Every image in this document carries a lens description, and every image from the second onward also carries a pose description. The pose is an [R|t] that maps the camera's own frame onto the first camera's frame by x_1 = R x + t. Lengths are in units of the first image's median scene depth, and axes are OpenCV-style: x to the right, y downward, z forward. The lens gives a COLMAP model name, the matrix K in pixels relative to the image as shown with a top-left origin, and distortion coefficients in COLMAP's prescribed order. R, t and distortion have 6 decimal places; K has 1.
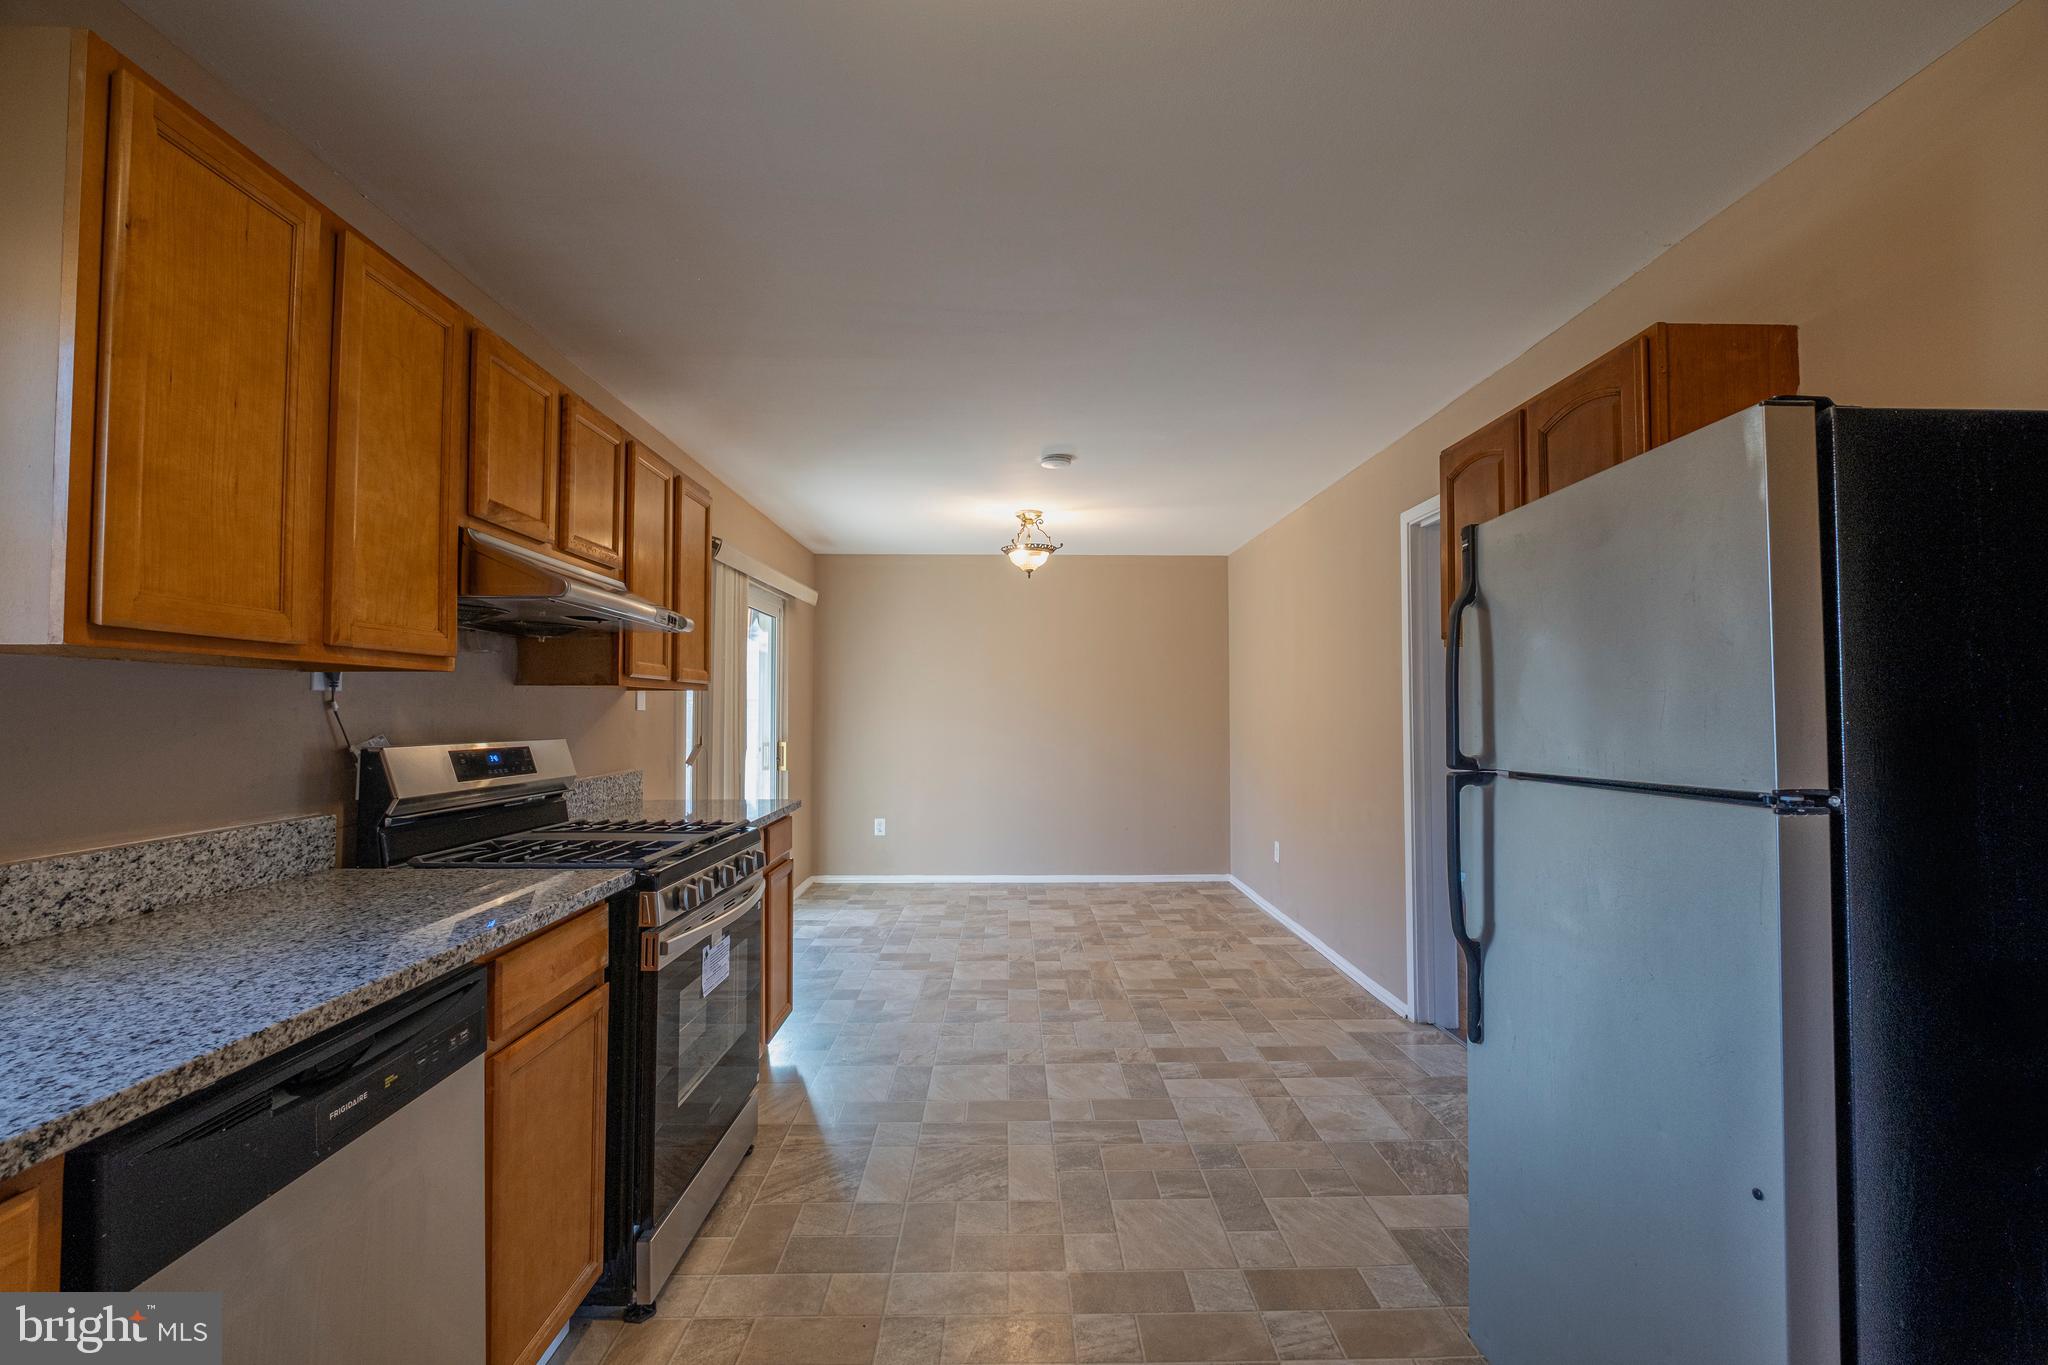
lens RADIAL K [[880.8, 0, 1021.3], [0, 880.8, 685.8], [0, 0, 1]] dist [0.002876, -0.004946]
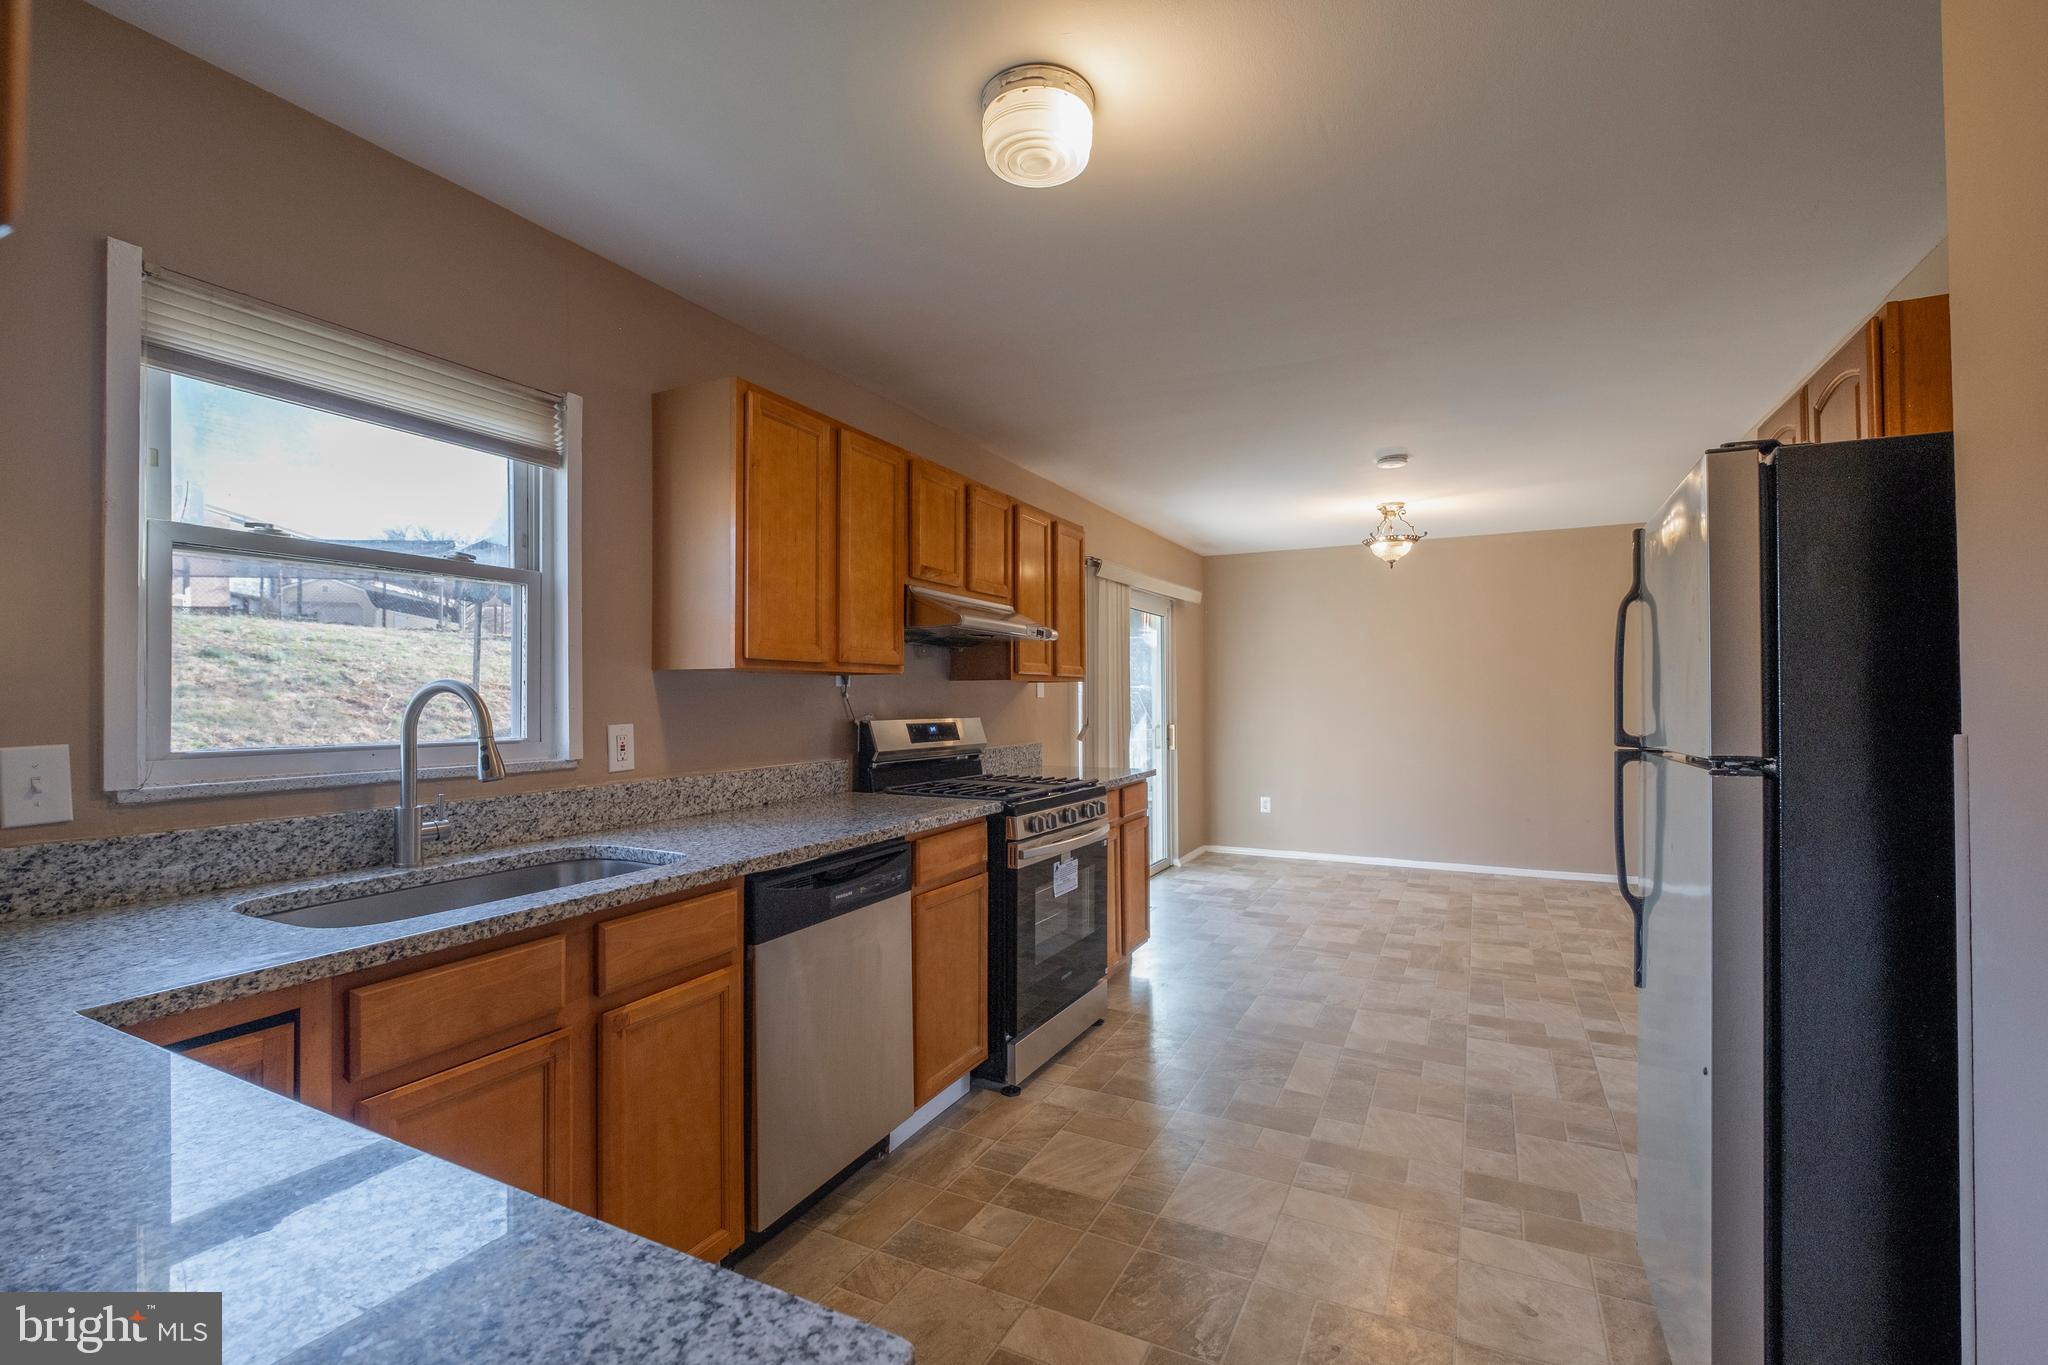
lens RADIAL K [[880.8, 0, 1021.3], [0, 880.8, 685.8], [0, 0, 1]] dist [0.002876, -0.004946]
pose [[0.881058, -0.009985, -0.472903, 0.272049], [0.017020, 0.999799, 0.010599, -0.006848], [0.472702, -0.017387, 0.881051, -0.284266]]
